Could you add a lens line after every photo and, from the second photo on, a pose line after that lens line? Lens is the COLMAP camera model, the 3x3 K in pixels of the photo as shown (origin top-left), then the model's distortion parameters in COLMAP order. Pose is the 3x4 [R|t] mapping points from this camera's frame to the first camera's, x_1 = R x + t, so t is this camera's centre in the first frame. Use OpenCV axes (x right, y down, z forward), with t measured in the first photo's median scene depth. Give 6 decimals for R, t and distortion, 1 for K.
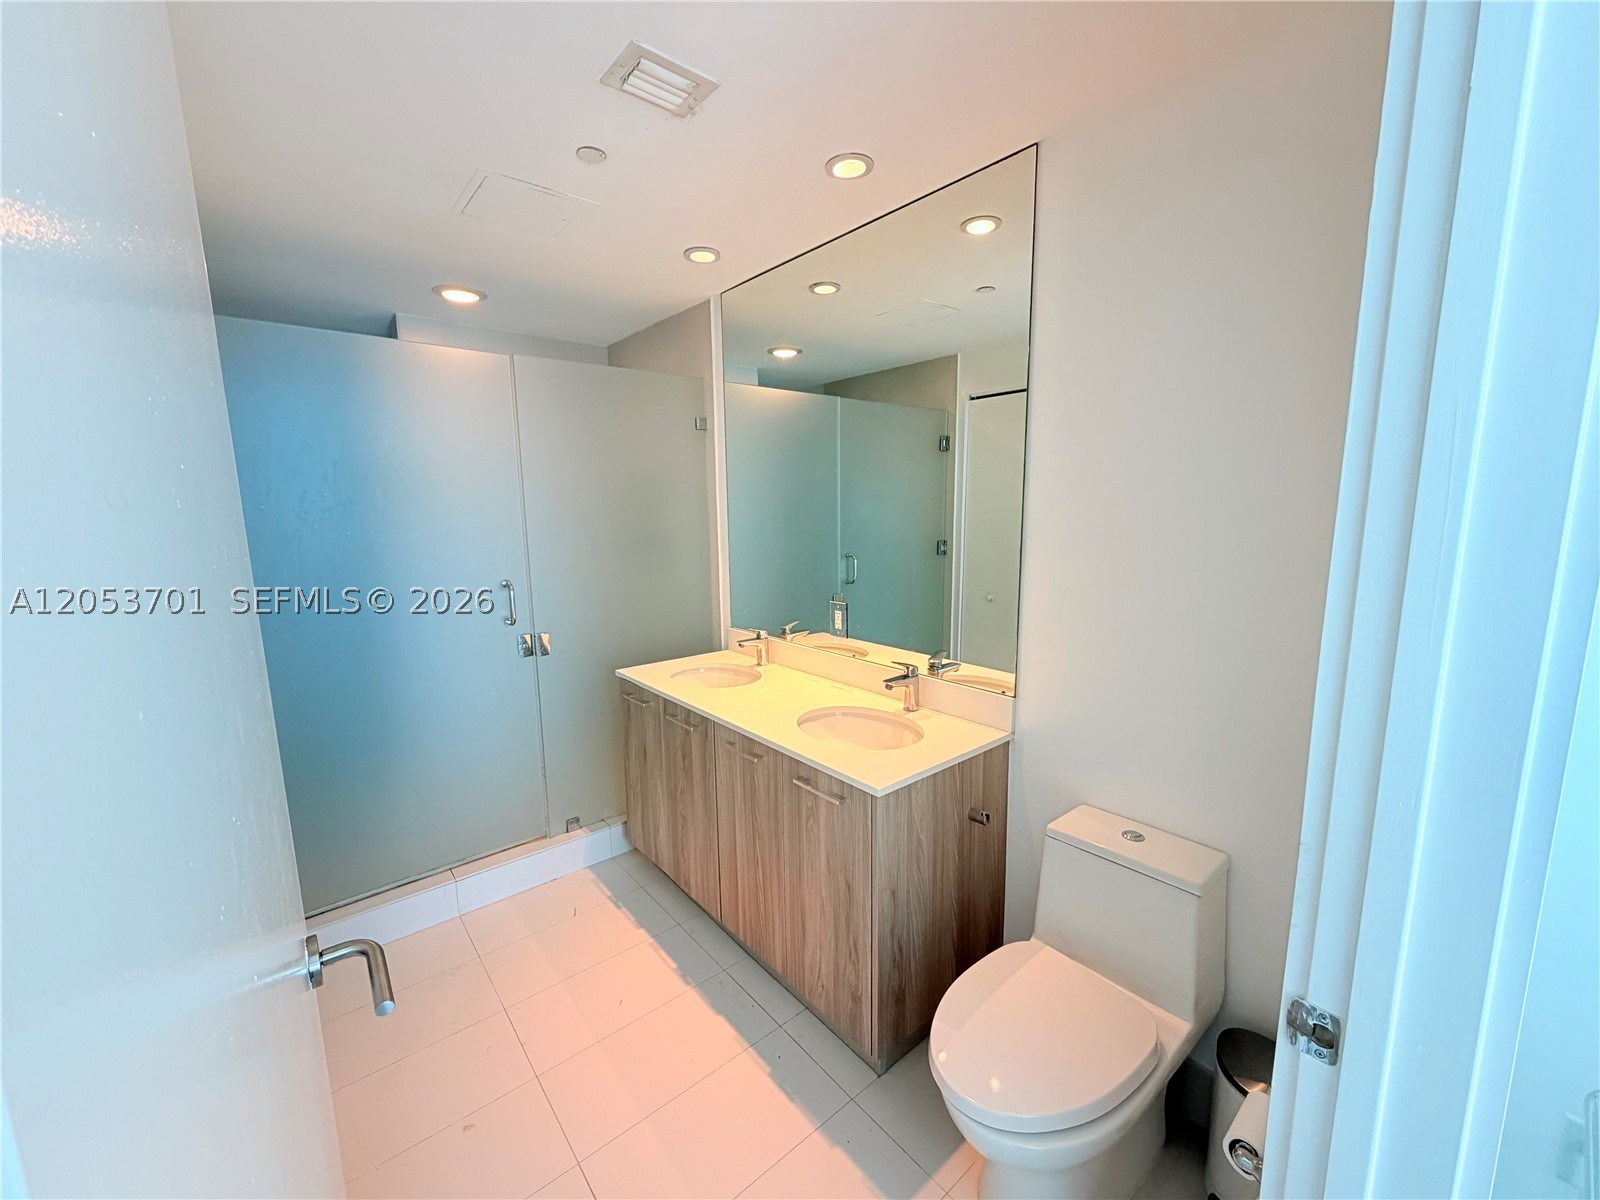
lens RADIAL K [[637.7, 0, 797.1], [0, 637.7, 603.2], [0, 0, 1]] dist [-0.000920, 0.000206]
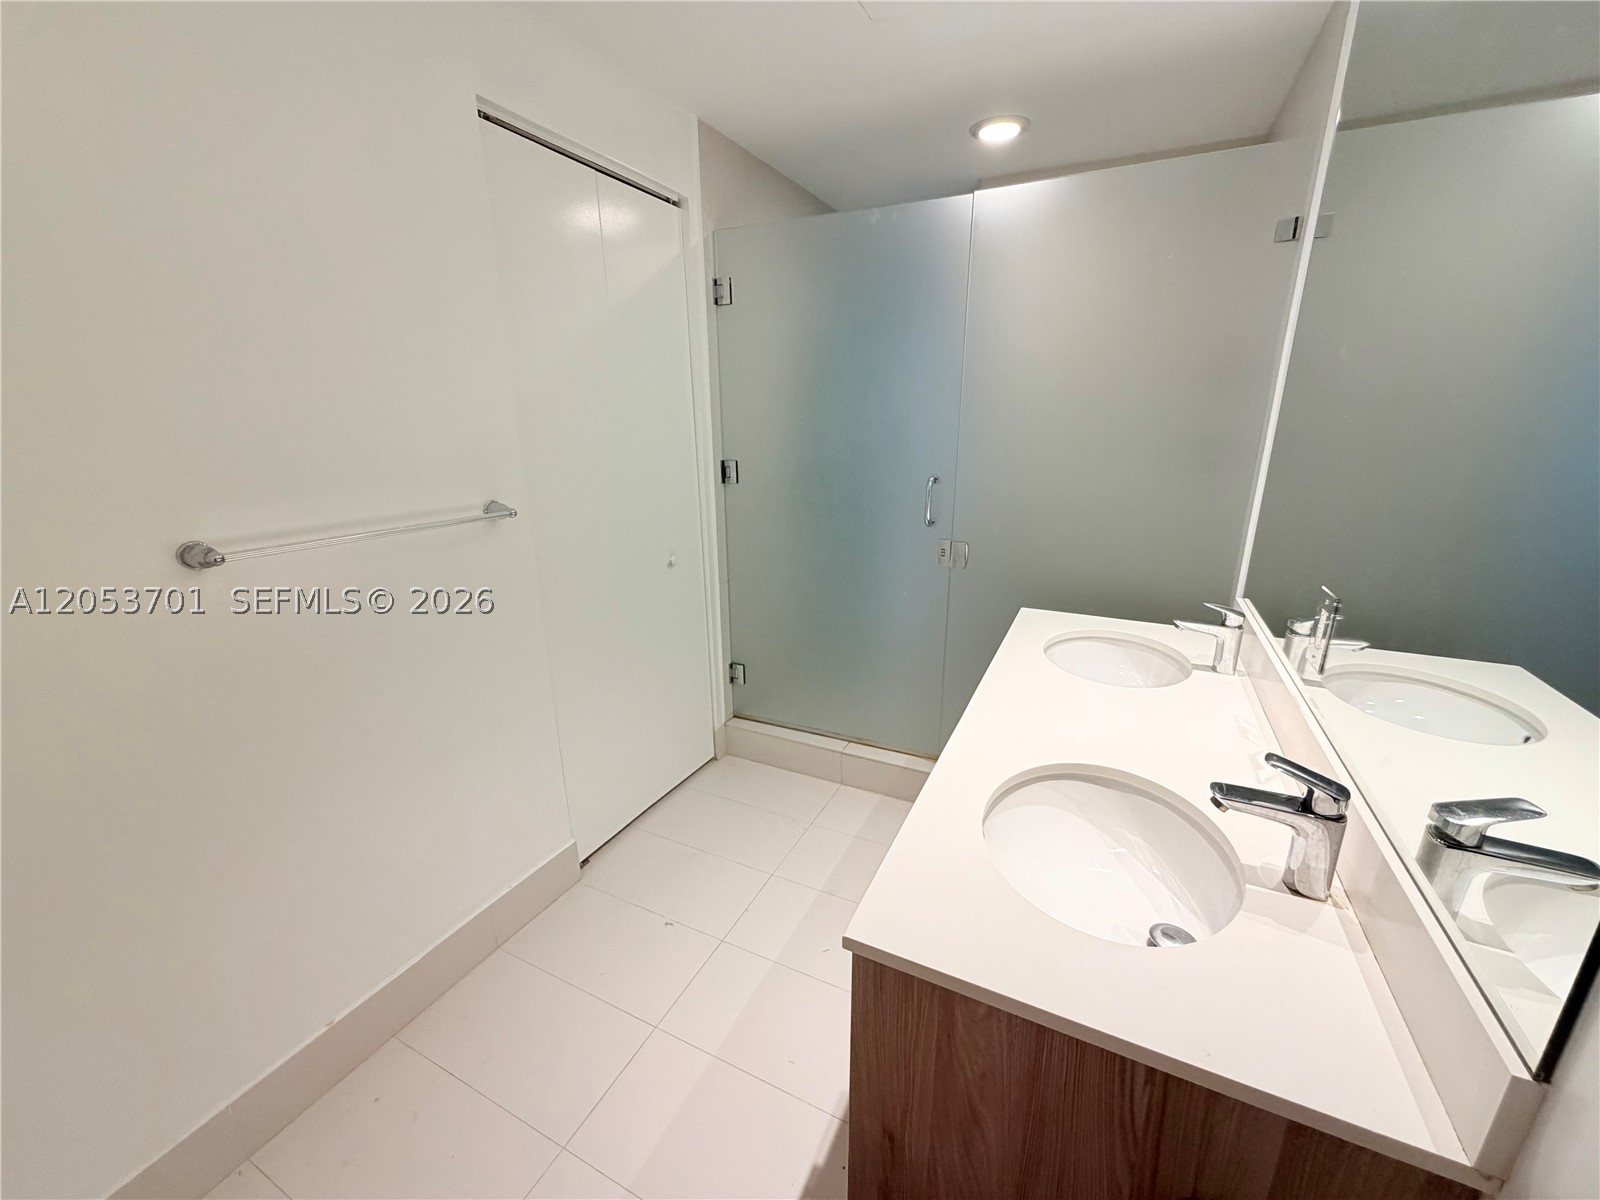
lens RADIAL K [[637.7, 0, 797.1], [0, 637.7, 603.2], [0, 0, 1]] dist [-0.000920, 0.000206]
pose [[0.404539, 0.267591, -0.874496, 0.353425], [-0.136115, 0.963201, 0.231768, -0.053112], [0.904335, 0.025273, 0.426075, 0.546248]]
